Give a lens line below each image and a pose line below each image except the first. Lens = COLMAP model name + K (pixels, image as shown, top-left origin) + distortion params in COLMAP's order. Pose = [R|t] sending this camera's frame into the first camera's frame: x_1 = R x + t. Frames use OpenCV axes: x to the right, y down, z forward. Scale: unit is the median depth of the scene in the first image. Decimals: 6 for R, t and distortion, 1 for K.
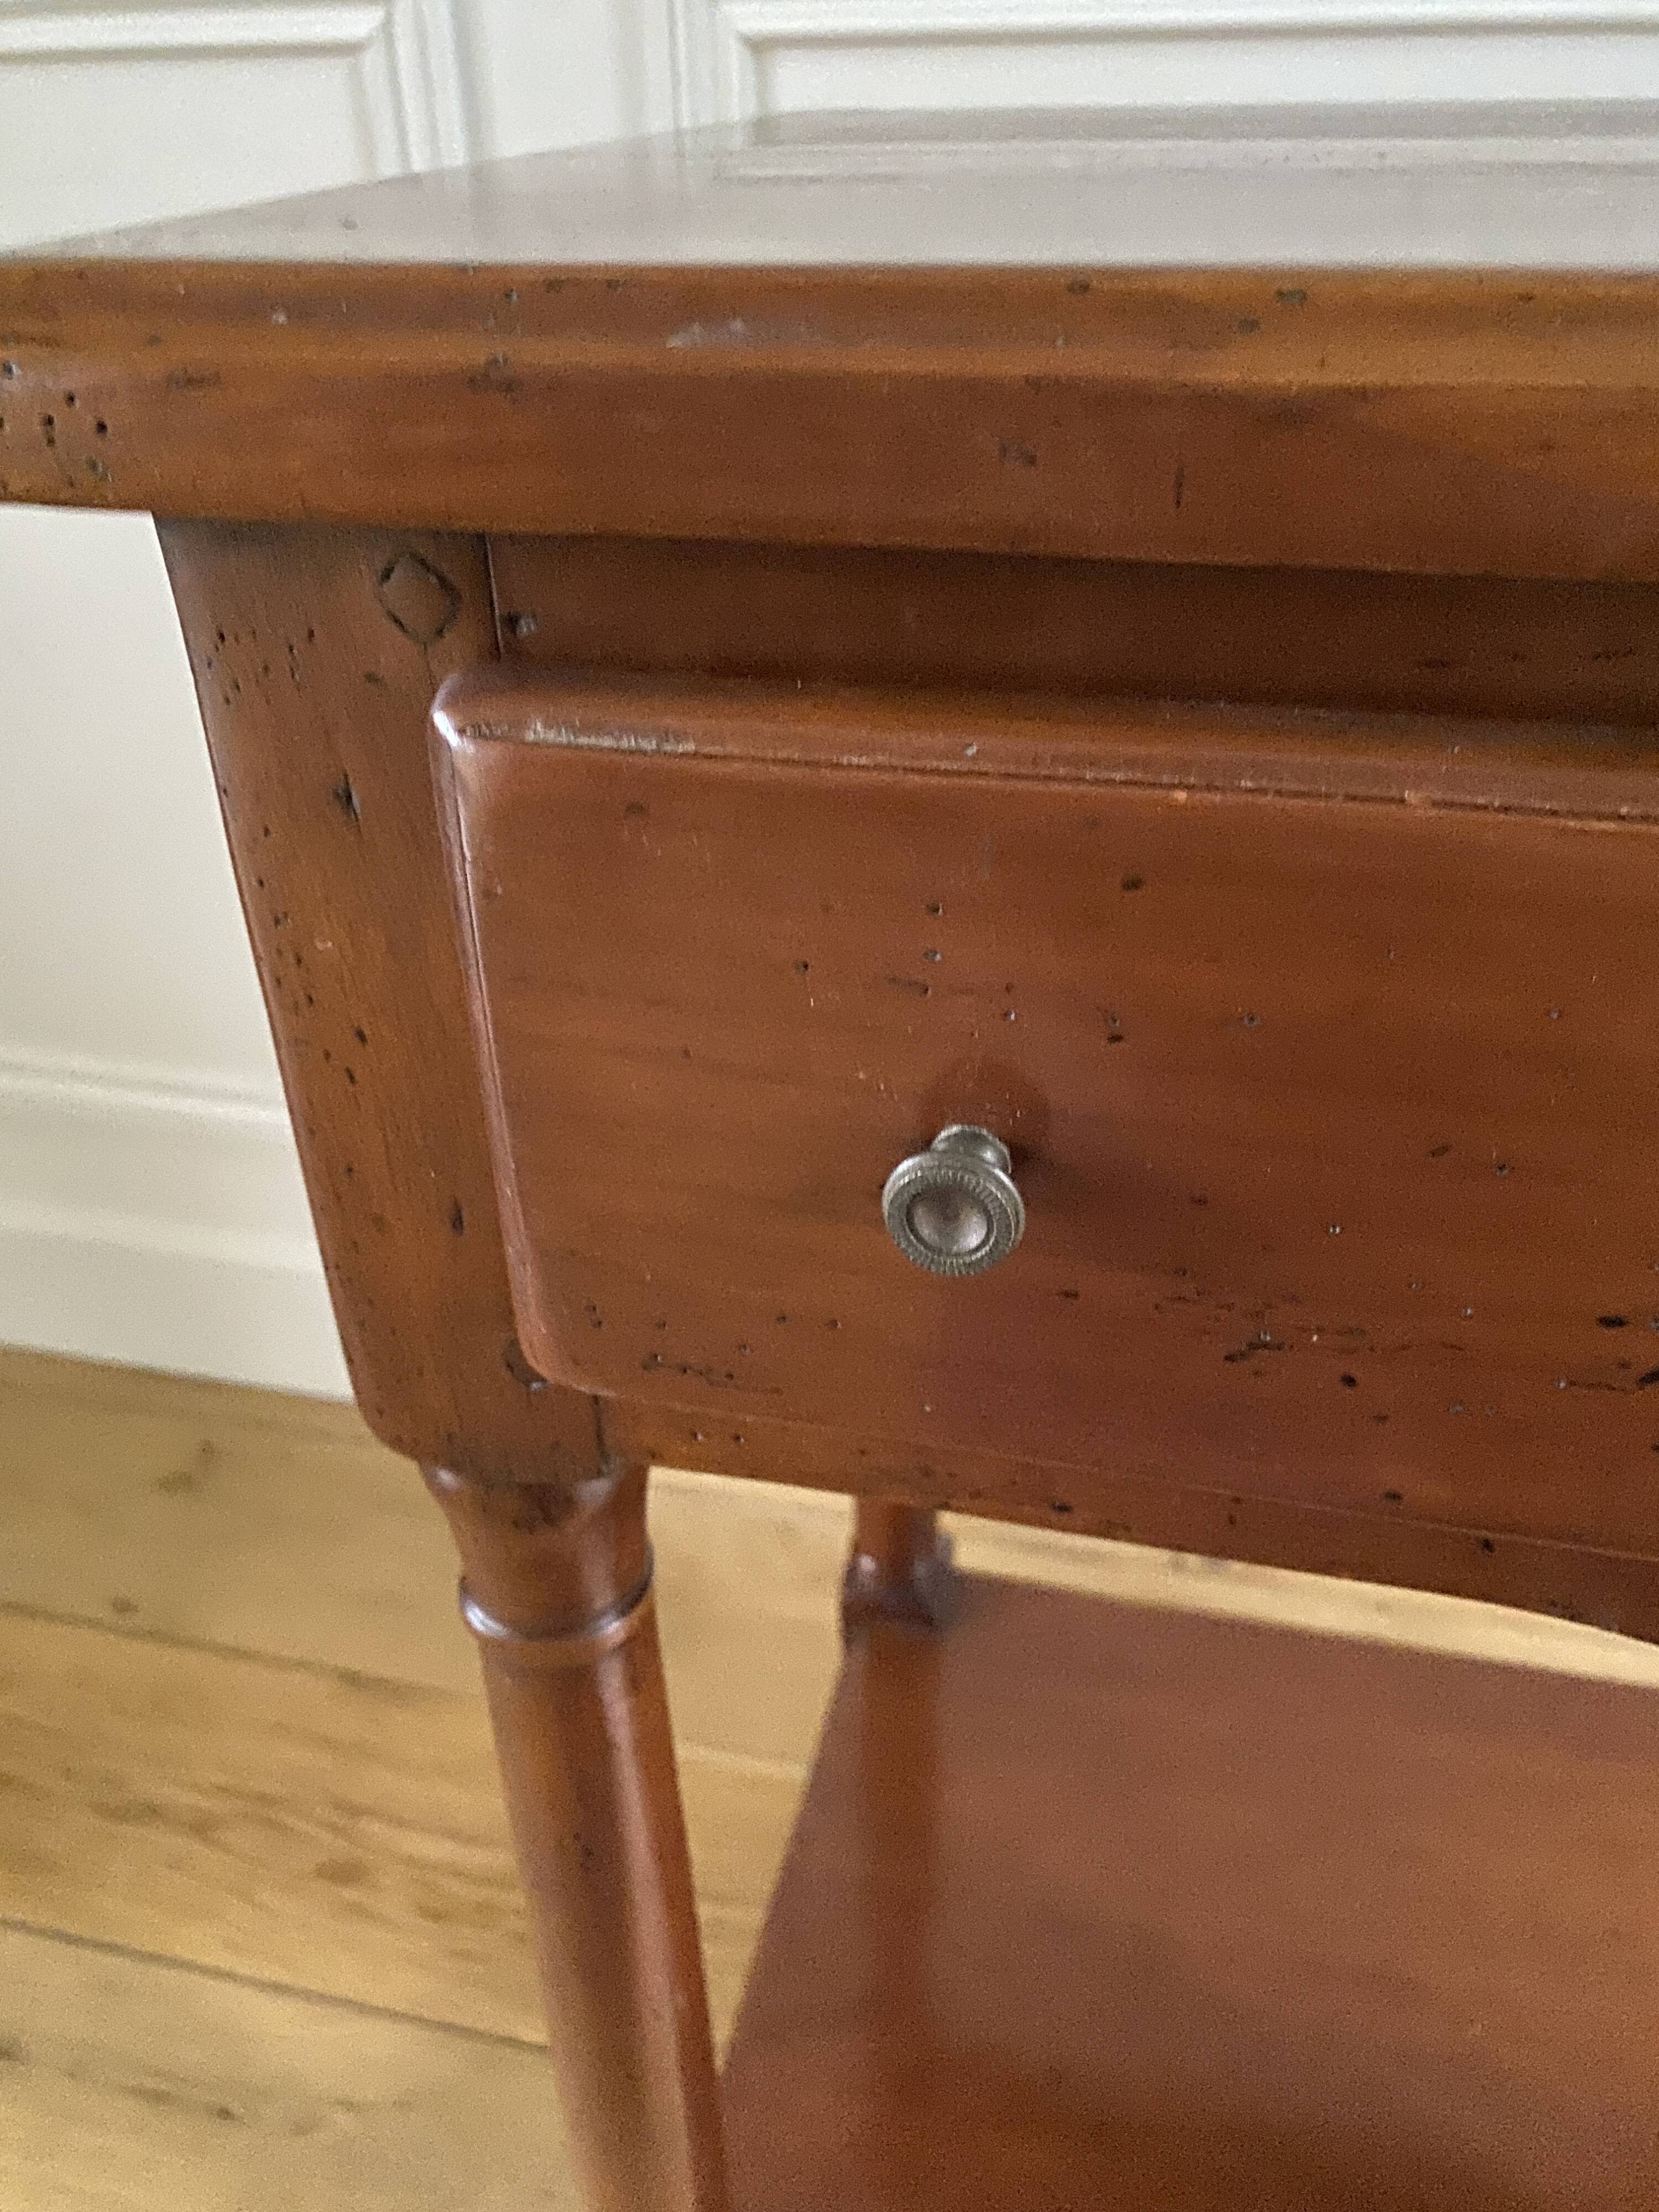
lens RADIAL K [[1686.8, 0, 834.2], [0, 1686.8, 1114.6], [0, 0, 1]] dist [0.018261, -0.017967]
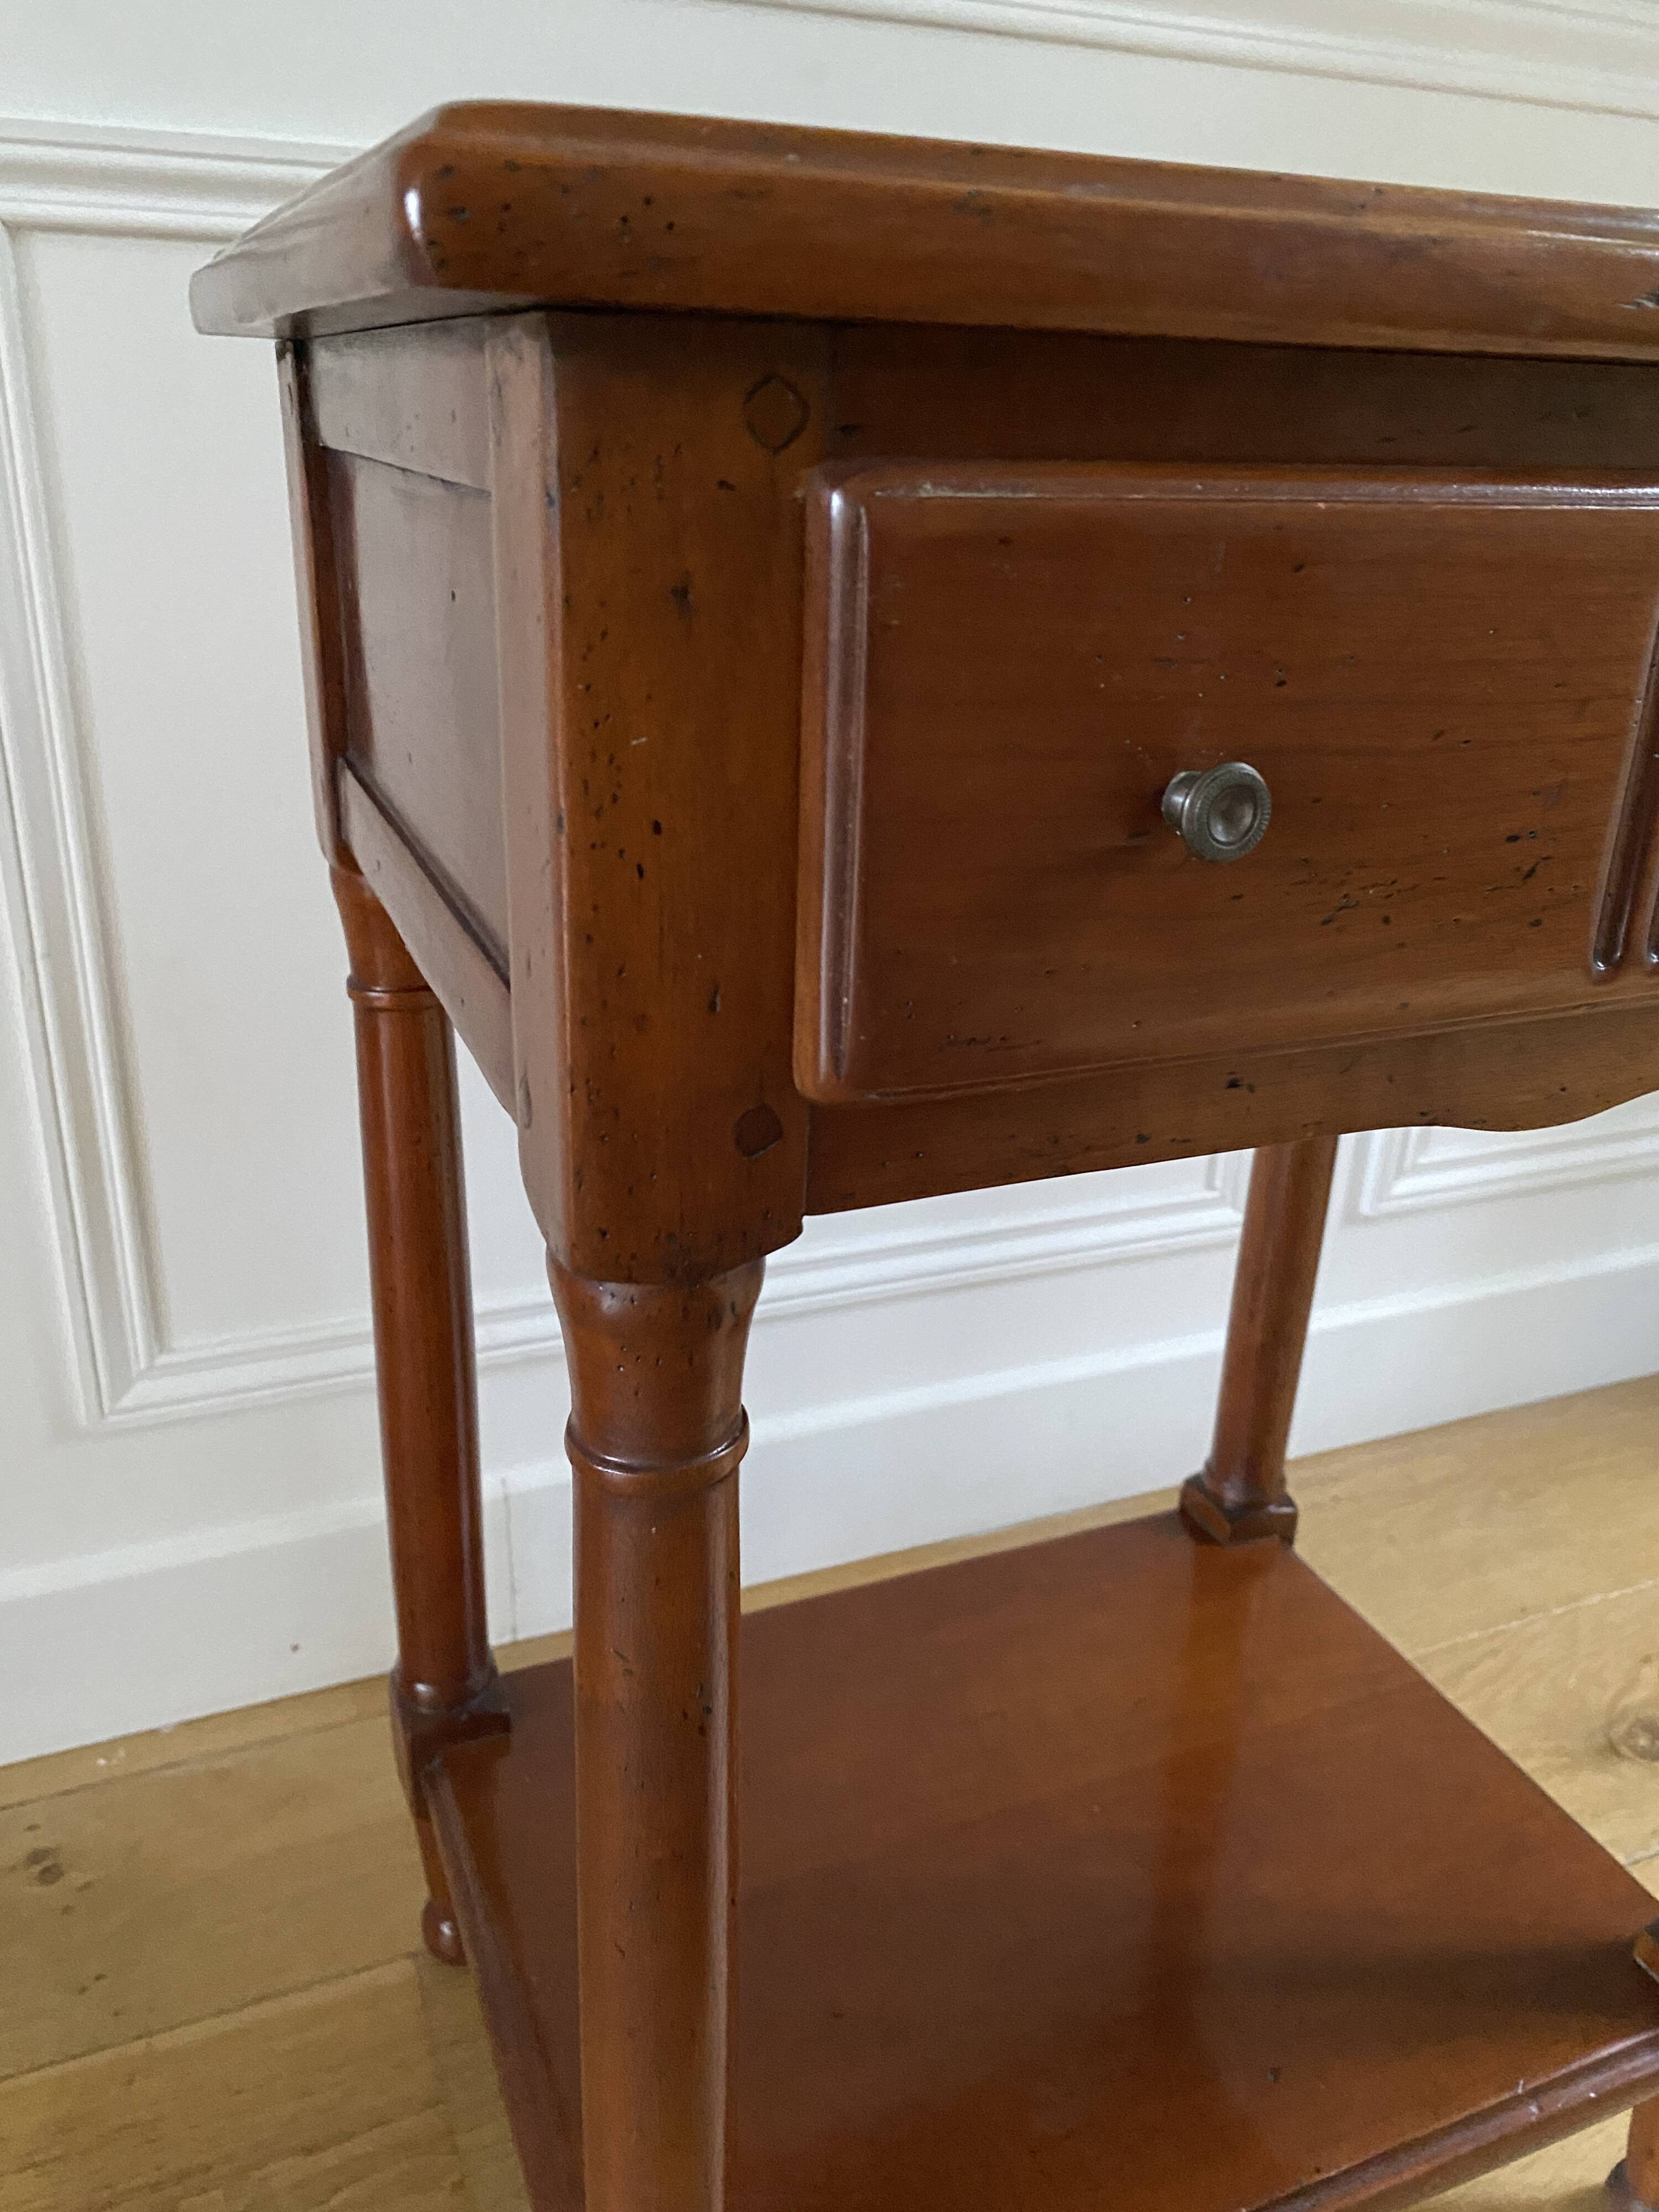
lens RADIAL K [[1686.8, 0, 814.7], [0, 1686.8, 1129.1], [0, 0, 1]] dist [0.018261, -0.017967]
pose [[0.801959, -0.194942, 0.564676, -1.043406], [0.280901, 0.957293, -0.068453, 0.305880], [-0.527216, 0.213515, 0.822469, 0.052006]]
